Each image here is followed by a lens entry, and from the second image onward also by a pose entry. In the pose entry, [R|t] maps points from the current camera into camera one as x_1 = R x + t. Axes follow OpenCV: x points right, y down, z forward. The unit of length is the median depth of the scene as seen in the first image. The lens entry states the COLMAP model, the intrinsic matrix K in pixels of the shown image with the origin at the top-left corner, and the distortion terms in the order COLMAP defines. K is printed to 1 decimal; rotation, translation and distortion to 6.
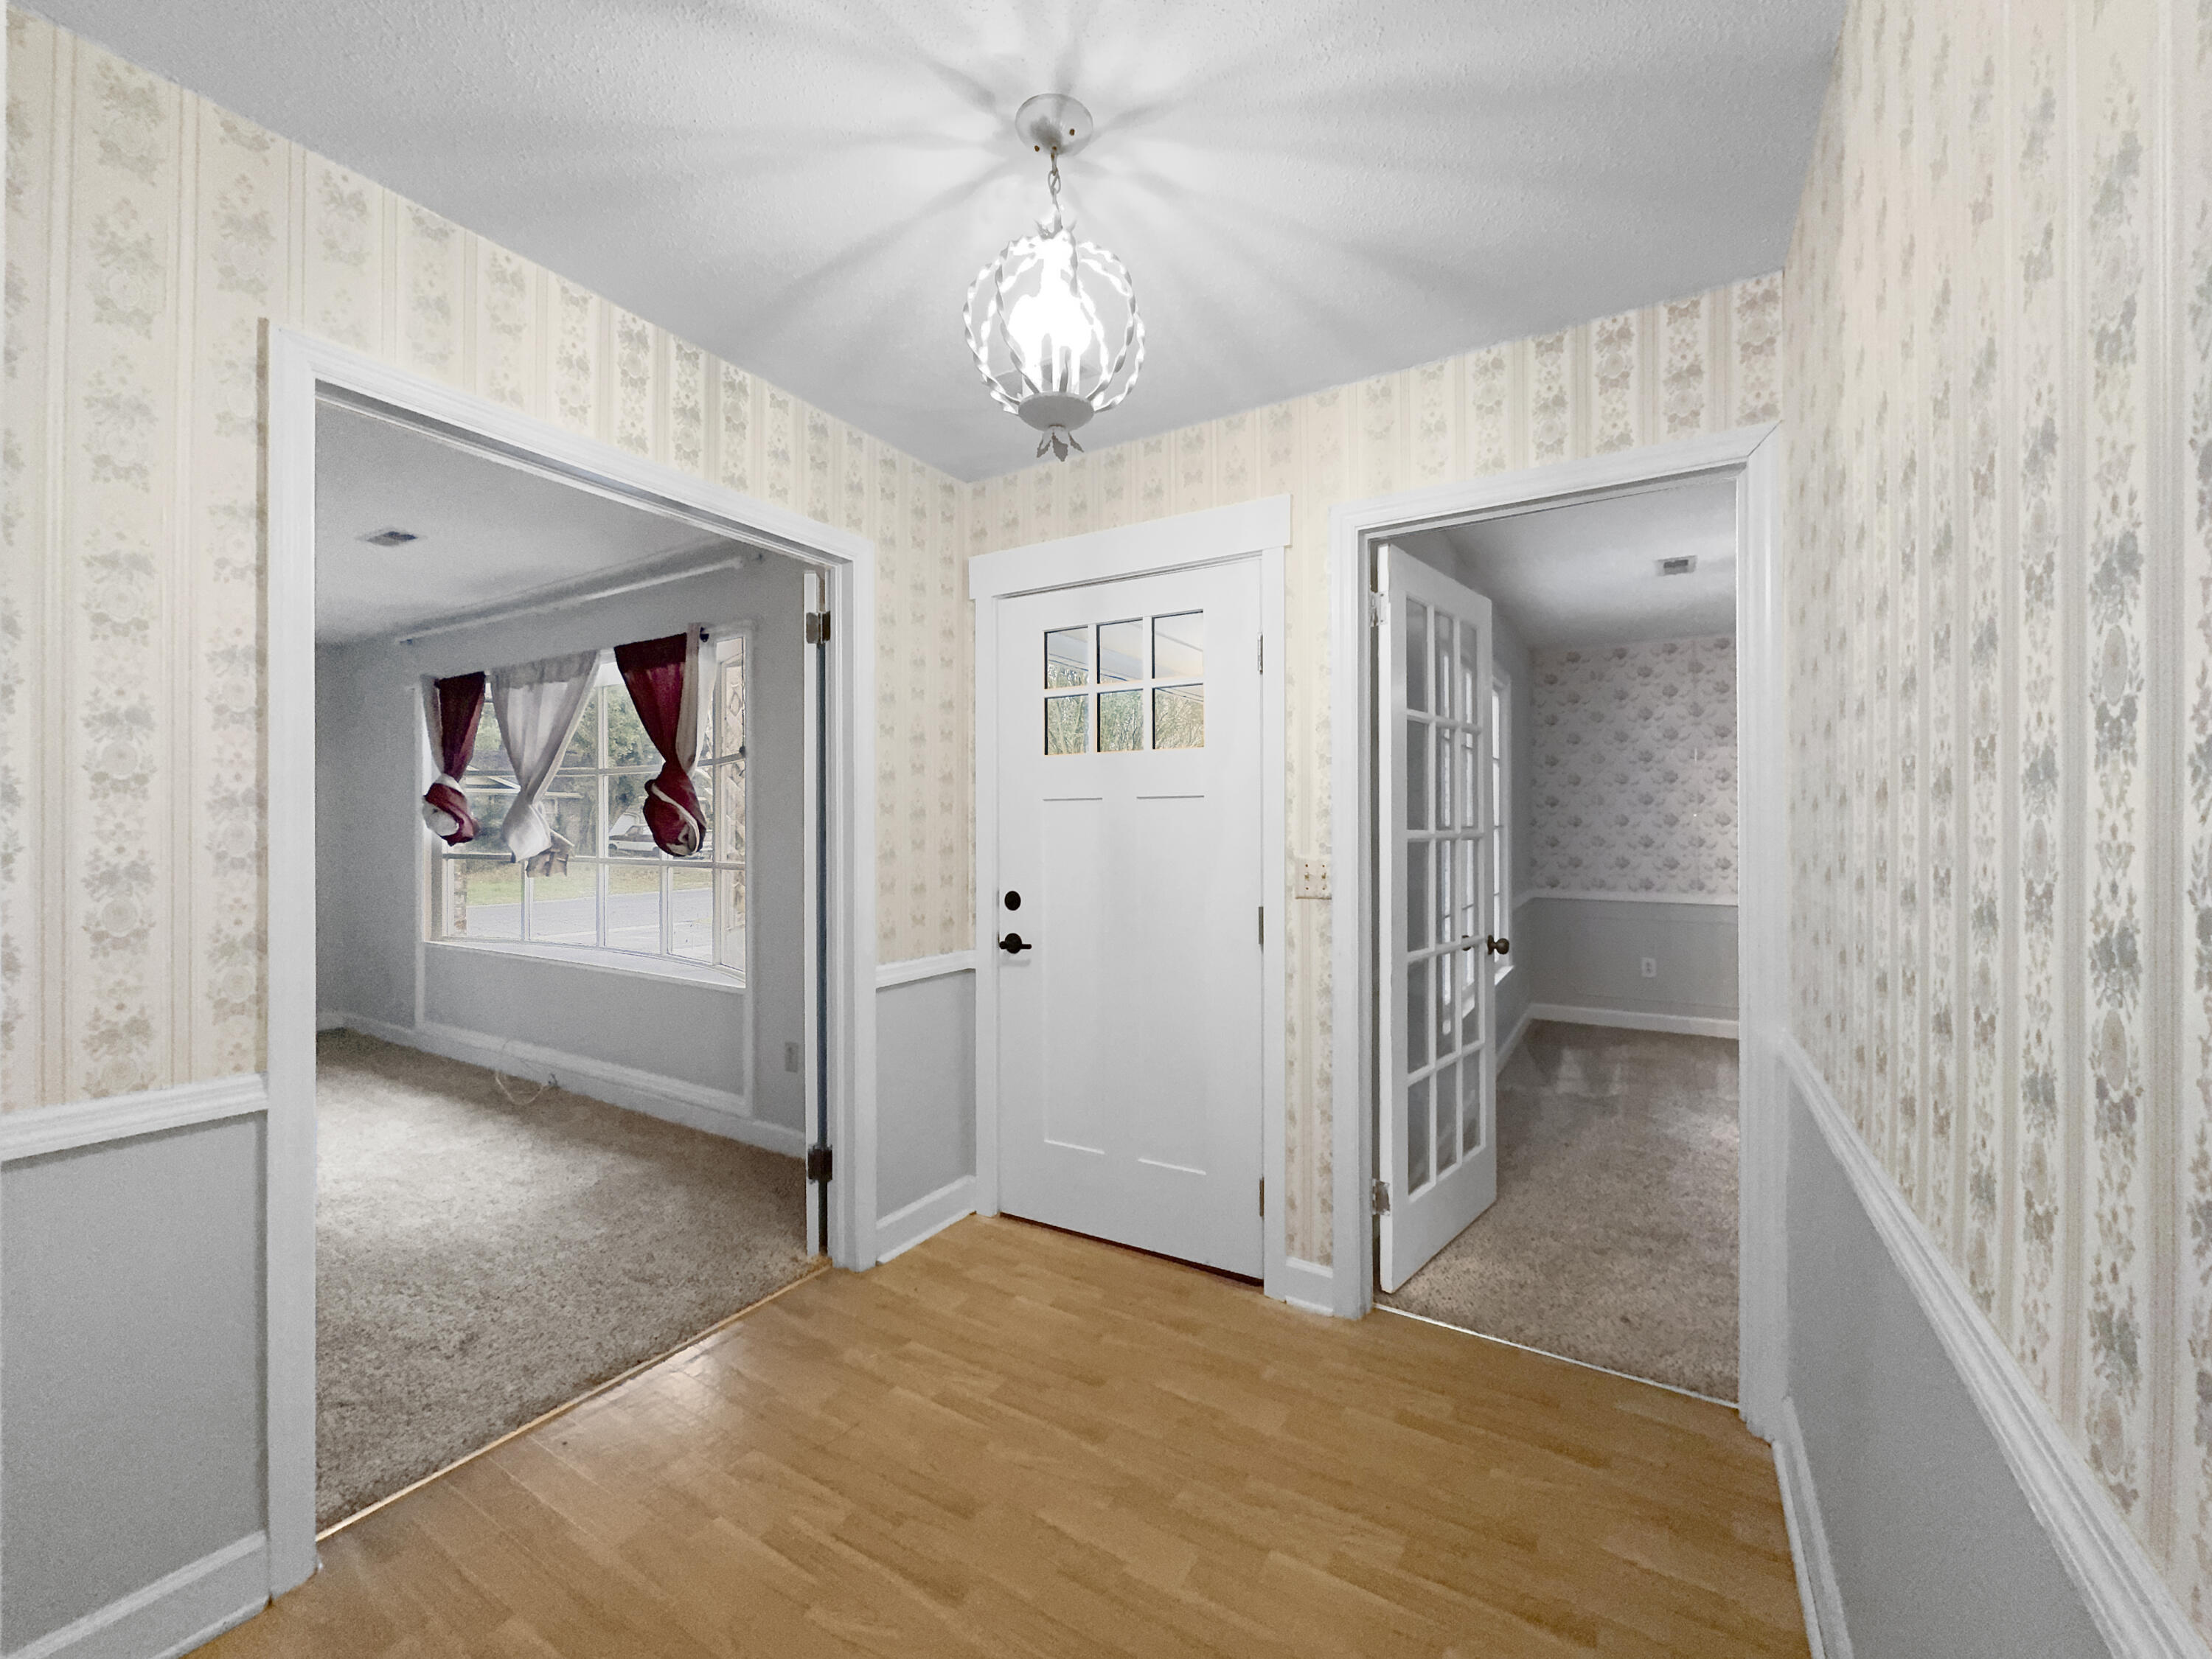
lens RADIAL K [[896.3, 0, 1112.0], [0, 896.3, 823.0], [0, 0, 1]] dist [-0.000462, -0.000019]
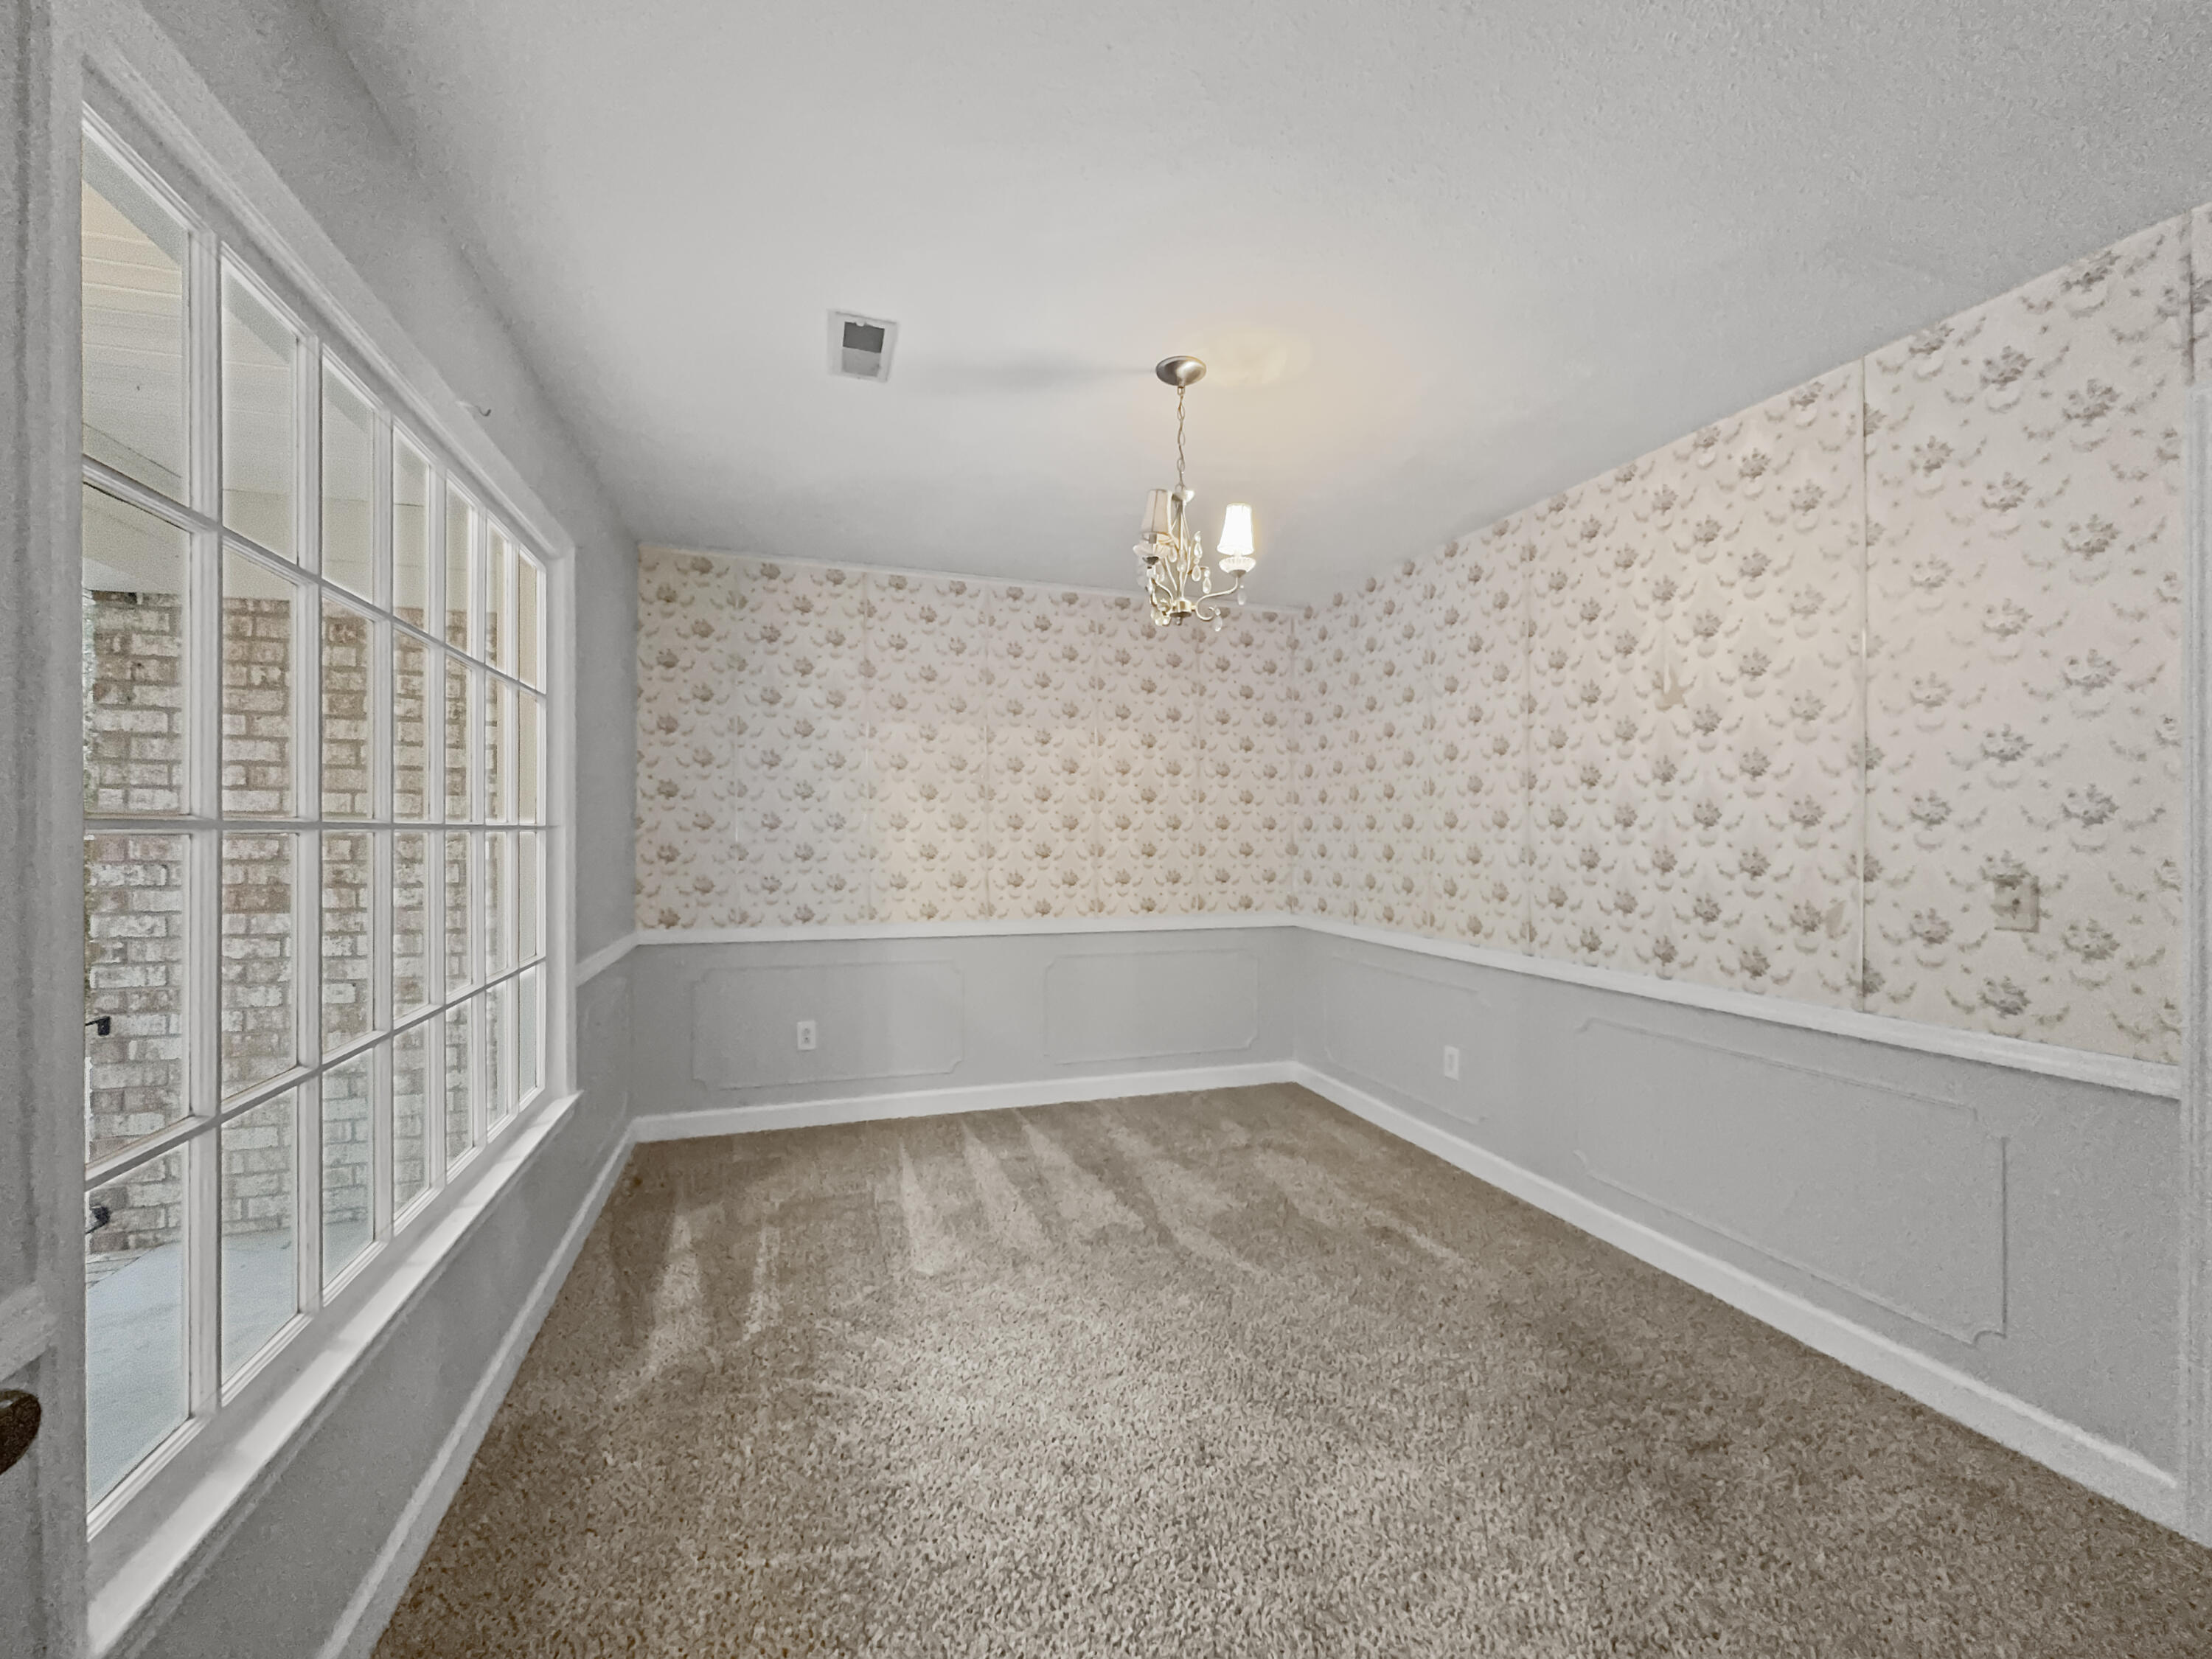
lens RADIAL K [[908.9, 0, 1106.0], [0, 908.9, 829.5], [0, 0, 1]] dist [-0.002014, -0.000117]
pose [[0.646423, 0.004016, 0.762969, 0.217024], [-0.001959, 0.999992, -0.003604, 0.005561], [-0.762977, 0.000835, 0.646425, 0.377448]]
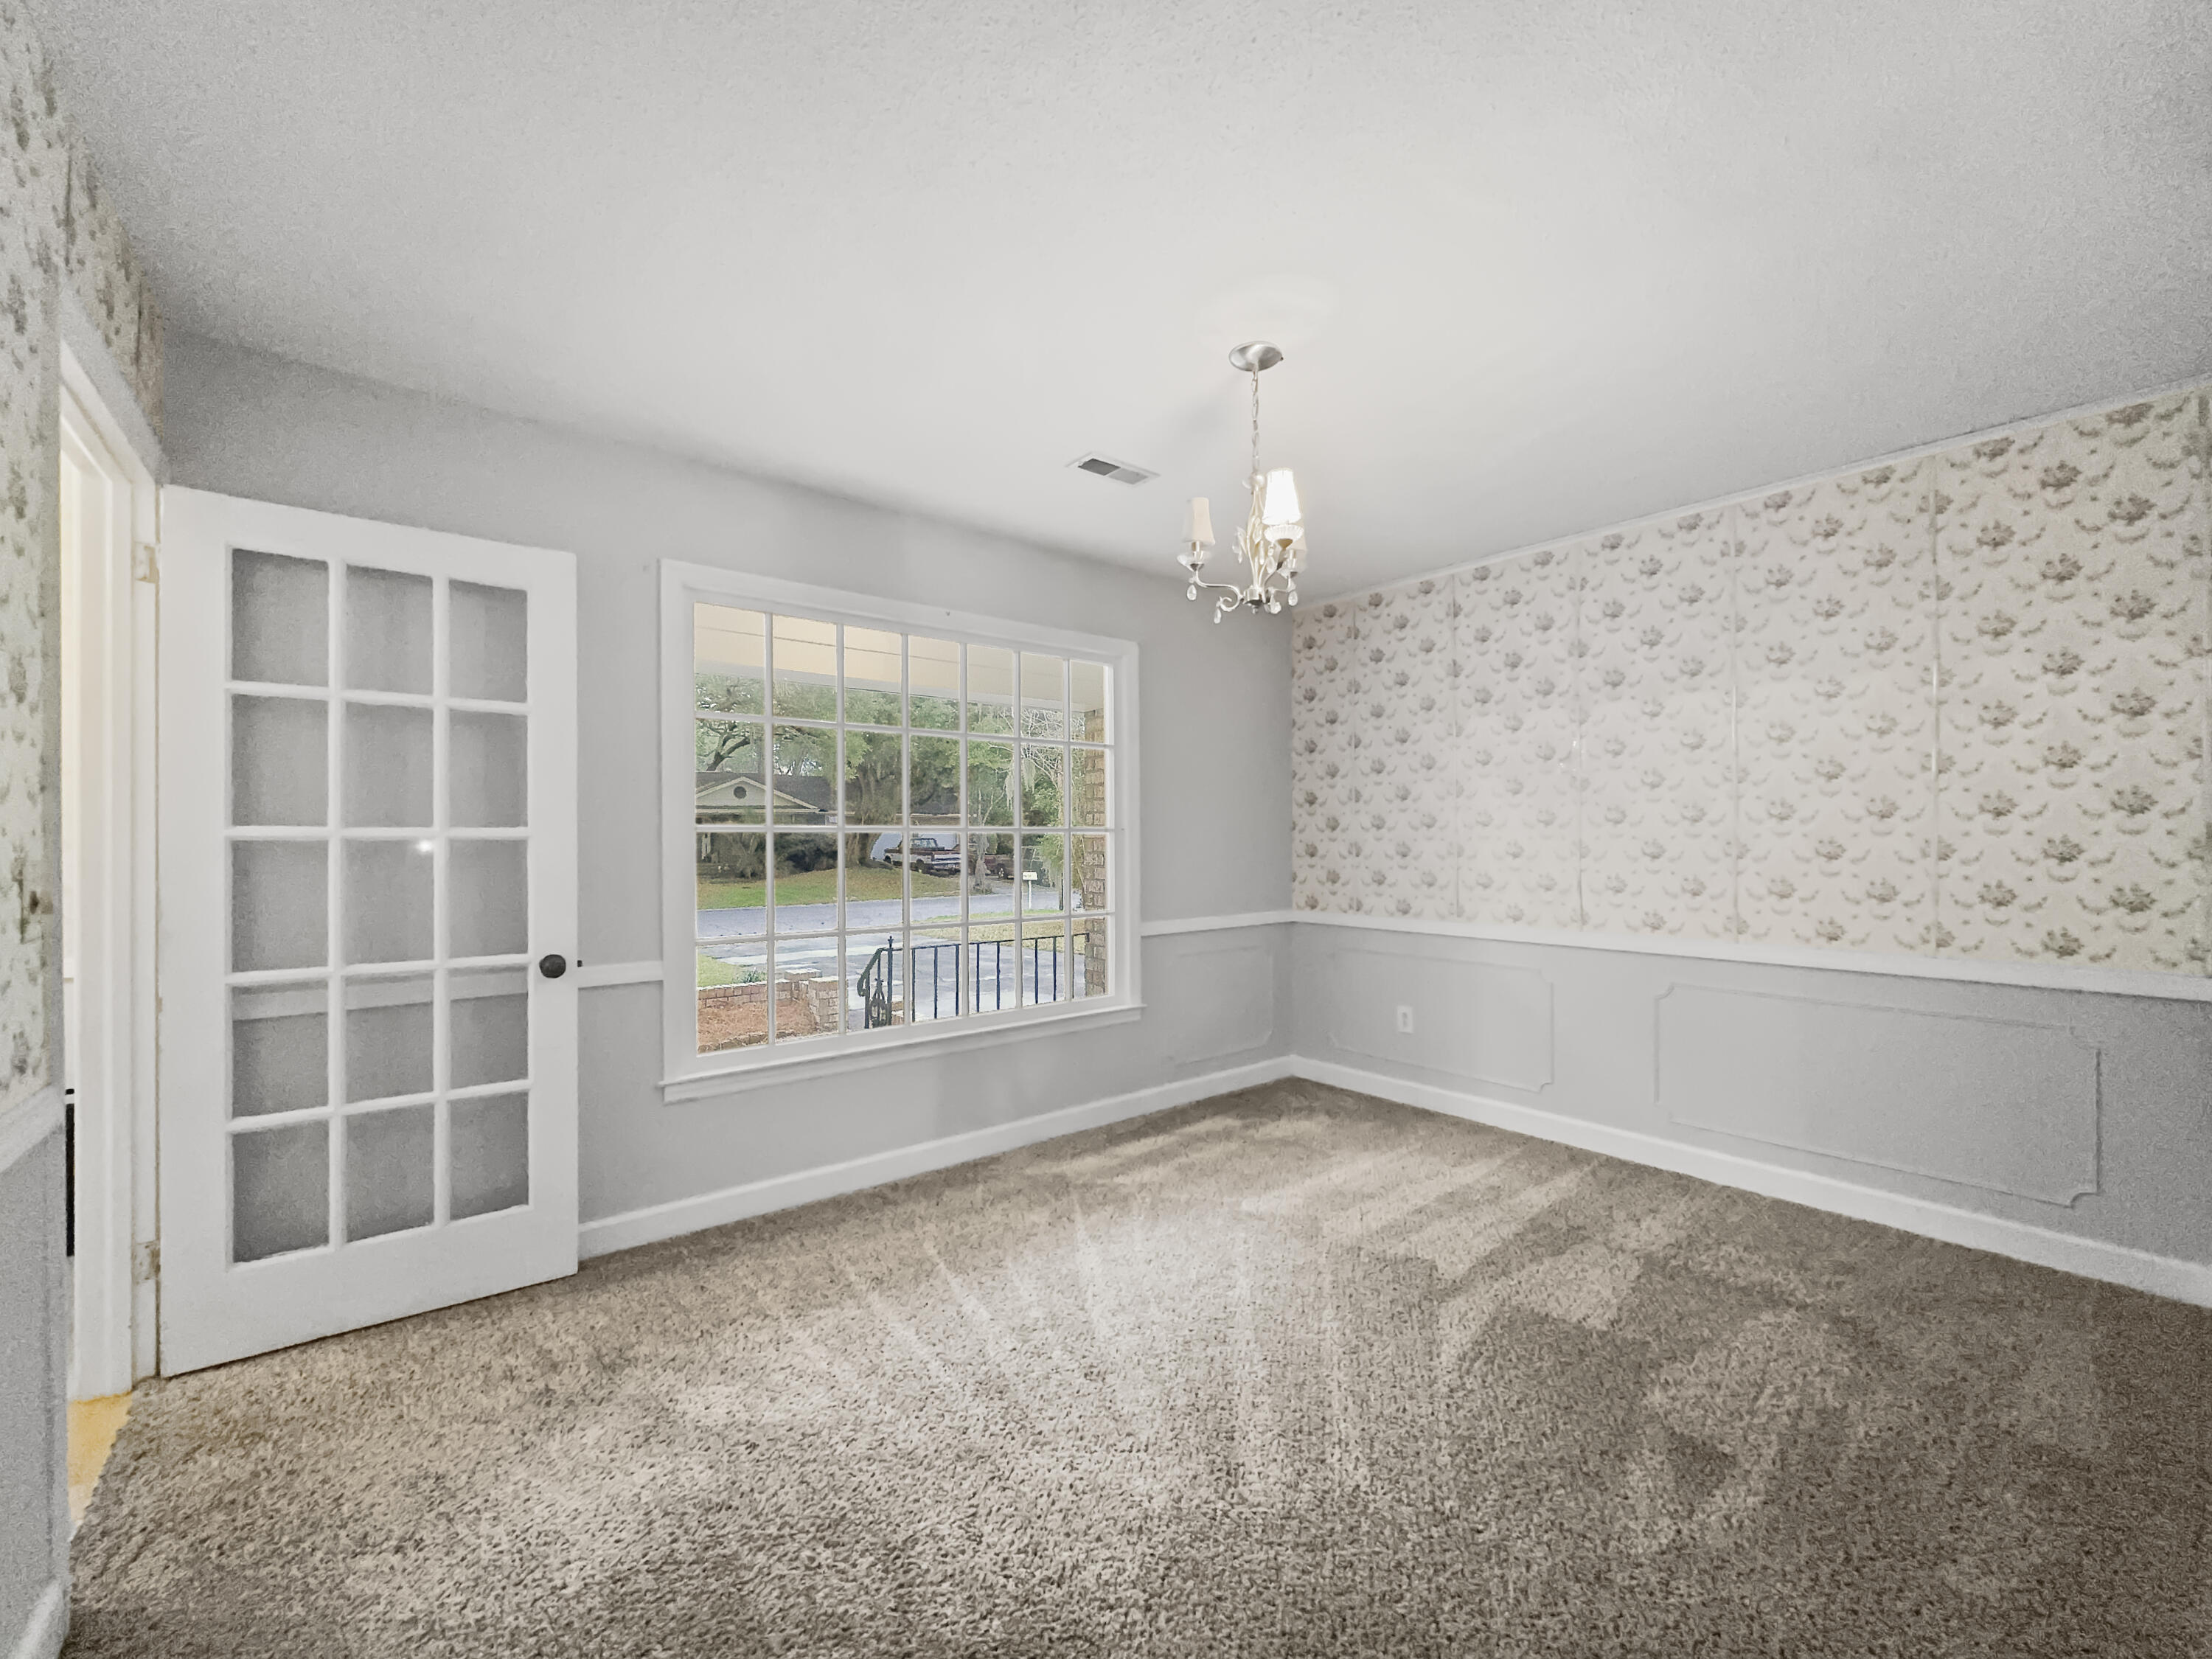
lens RADIAL K [[884.0, 0, 1095.1], [0, 884.0, 839.3], [0, 0, 1]] dist [-0.001031, 0.000195]
pose [[0.941406, -0.006390, -0.337216, 0.610585], [0.005728, 0.999979, -0.002958, 0.012885], [0.337228, 0.000853, 0.941423, 0.223499]]
